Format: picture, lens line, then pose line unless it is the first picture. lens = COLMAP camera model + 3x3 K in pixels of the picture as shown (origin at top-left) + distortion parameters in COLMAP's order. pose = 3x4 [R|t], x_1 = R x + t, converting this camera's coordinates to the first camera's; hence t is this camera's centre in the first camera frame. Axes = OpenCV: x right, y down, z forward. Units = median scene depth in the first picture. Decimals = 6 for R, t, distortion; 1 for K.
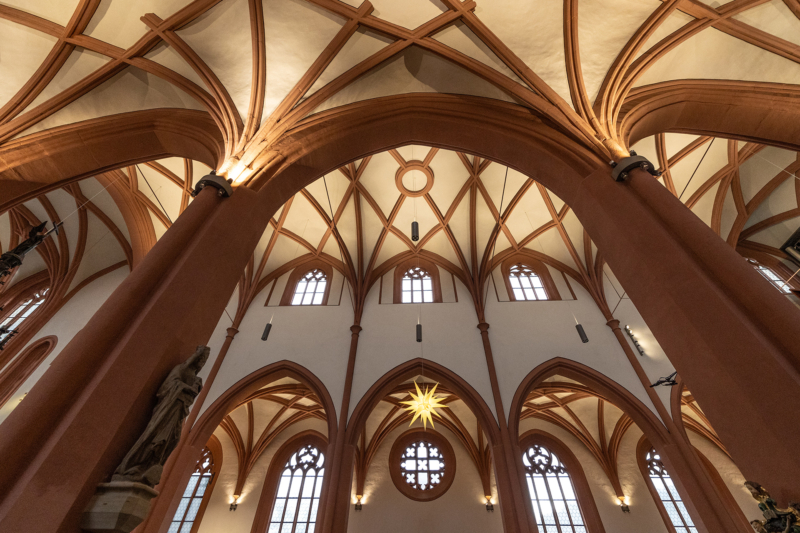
lens RADIAL K [[338.8, 0, 400.0], [0, 338.8, 266.5], [0, 0, 1]] dist [-0.000604, 0.000089]
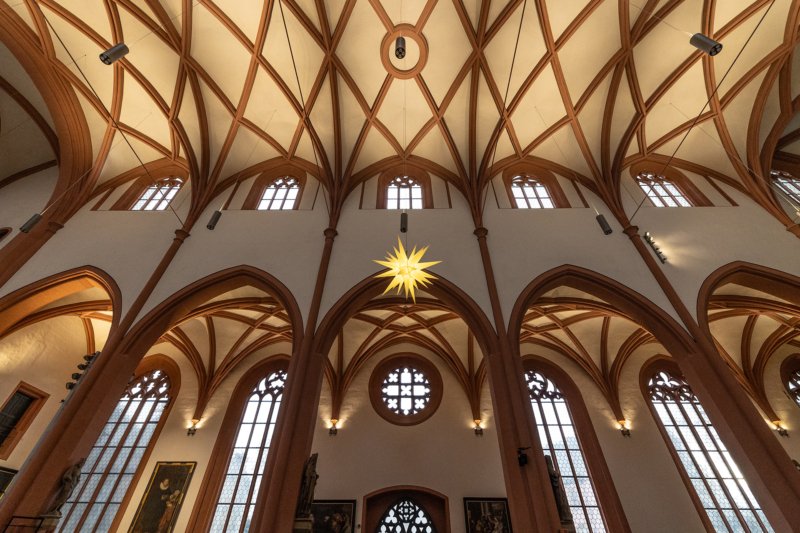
lens RADIAL K [[339.8, 0, 400.3], [0, 339.8, 262.8], [0, 0, 1]] dist [-0.000356, 0.000227]
pose [[0.999292, 0.018145, 0.032951, 0.015093], [-0.021563, 0.994076, 0.106525, 0.150613], [-0.030823, -0.107160, 0.993764, 0.134567]]
